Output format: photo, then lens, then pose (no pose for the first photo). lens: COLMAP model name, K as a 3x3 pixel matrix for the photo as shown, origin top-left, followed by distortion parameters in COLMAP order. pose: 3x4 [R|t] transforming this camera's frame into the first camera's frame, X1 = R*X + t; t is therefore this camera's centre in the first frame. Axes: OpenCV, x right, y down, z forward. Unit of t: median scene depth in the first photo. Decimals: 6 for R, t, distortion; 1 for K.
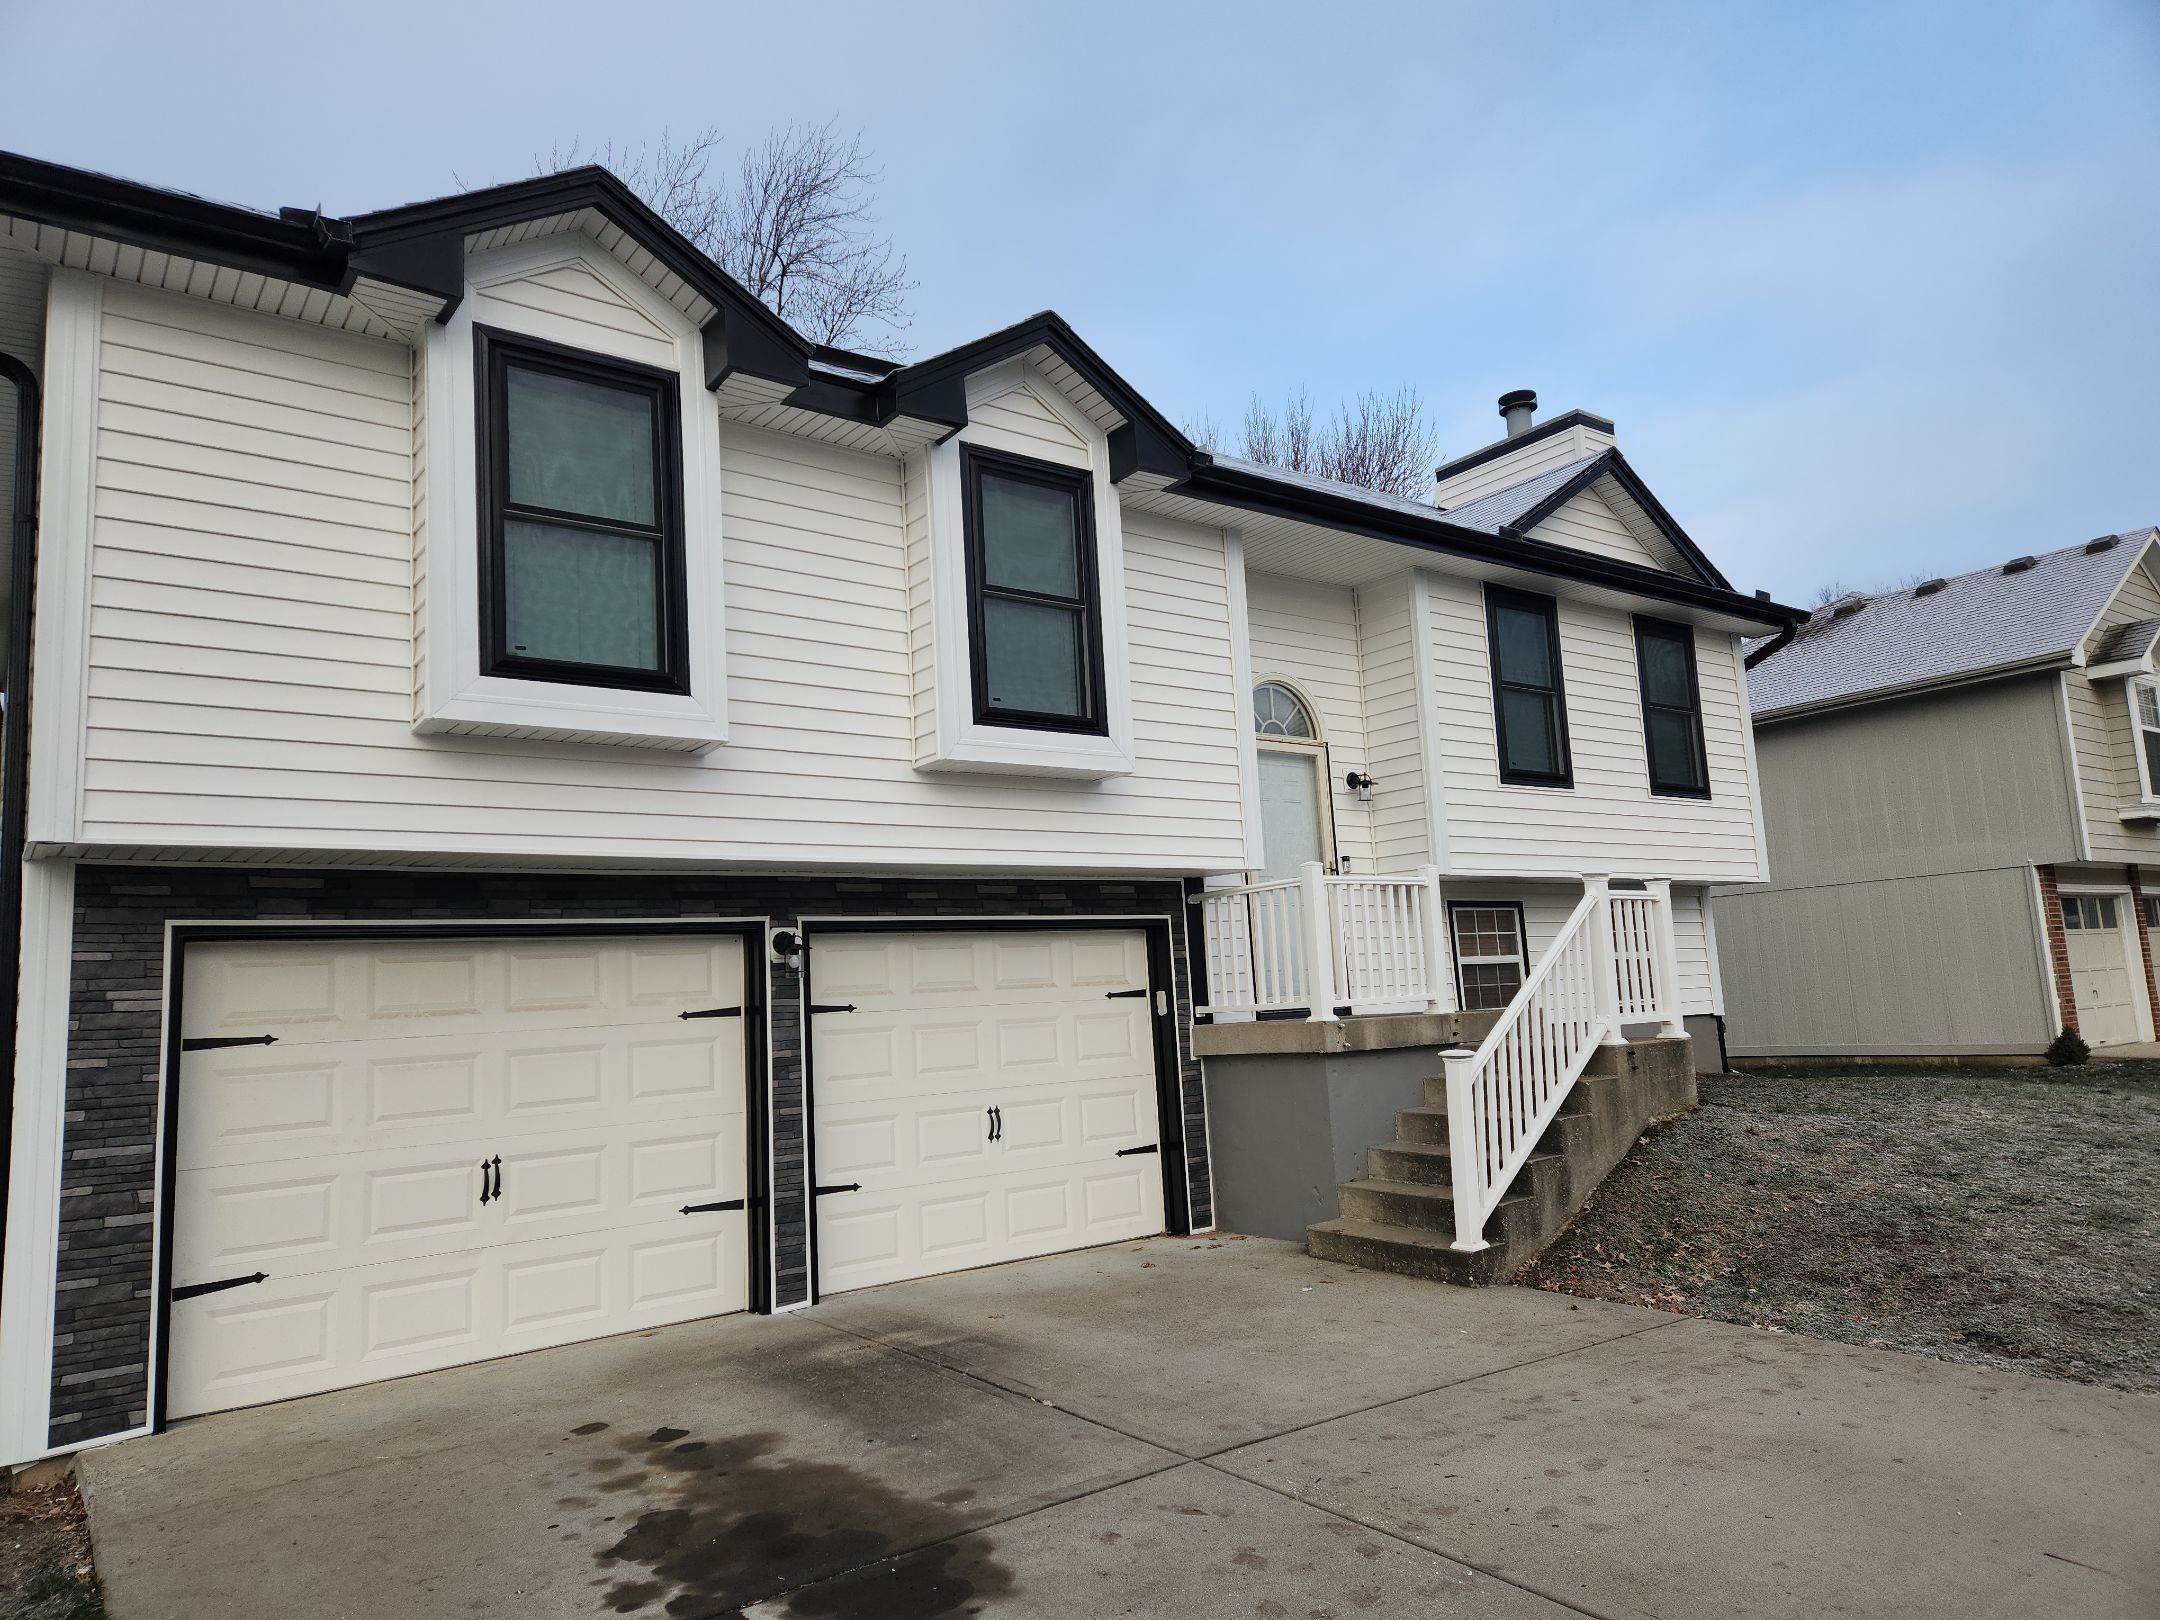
lens RADIAL K [[1426.4, 0, 1075.0], [0, 1426.4, 818.4], [0, 0, 1]] dist [0.077225, -0.057909]
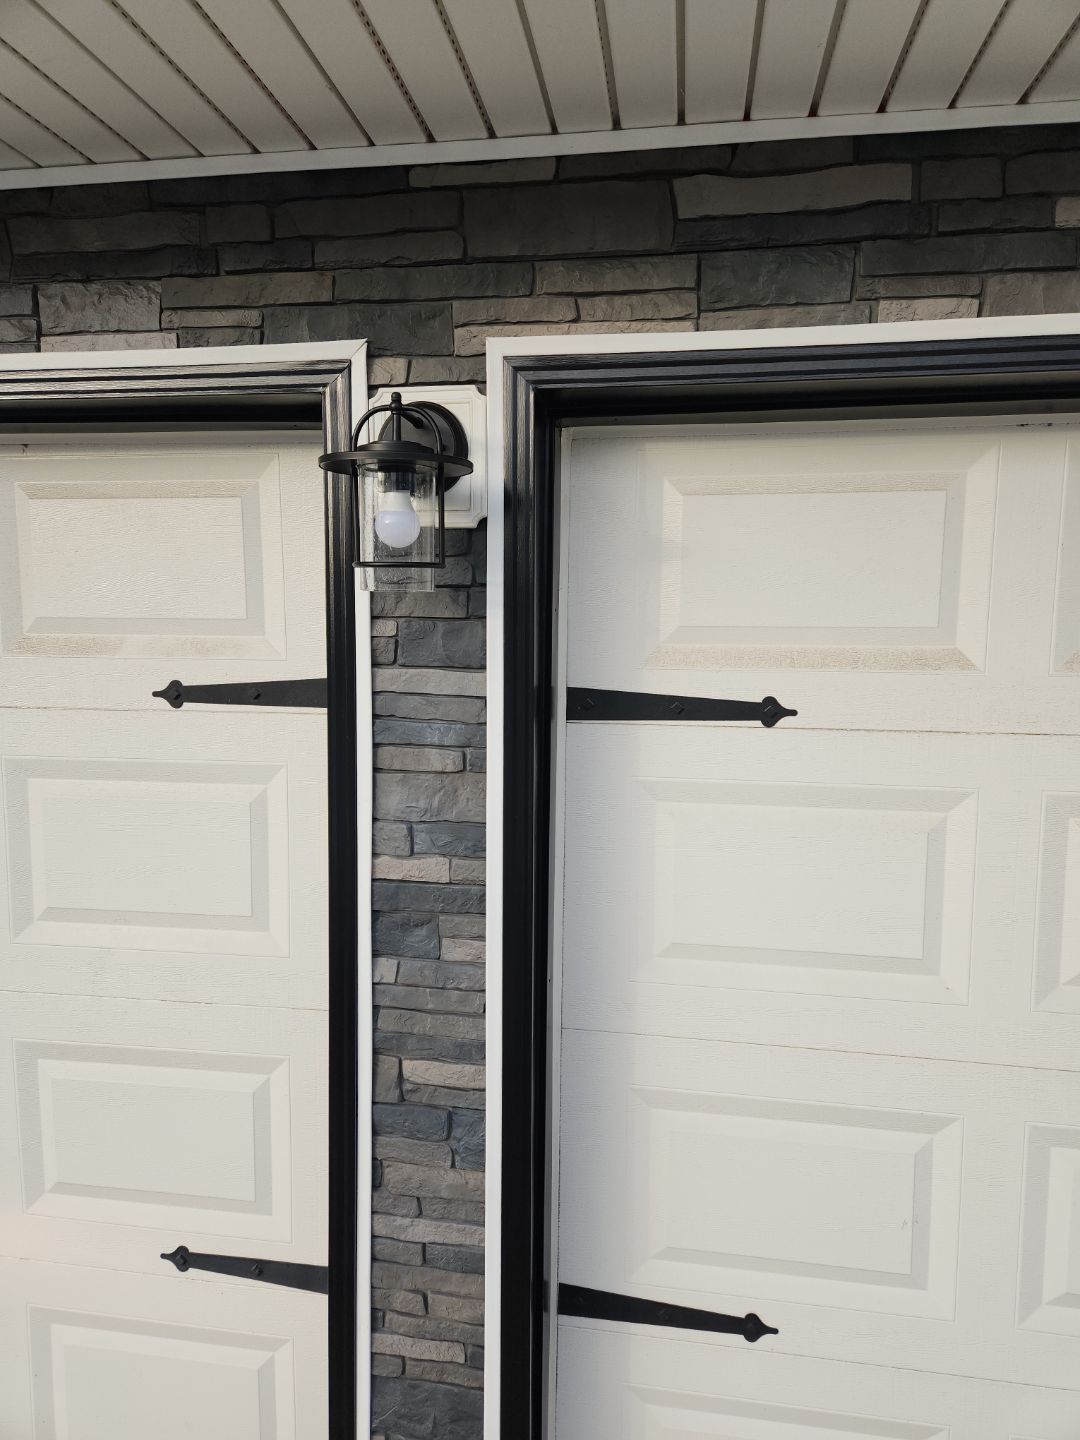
lens RADIAL K [[950.9, 0, 543.8], [0, 950.9, 716.6], [0, 0, 1]] dist [0.077225, -0.057909]
pose [[0.691792, 0.133520, -0.709645, -0.063191], [0.049072, 0.971791, 0.230680, 0.096082], [0.720428, -0.194406, 0.665725, 0.902131]]
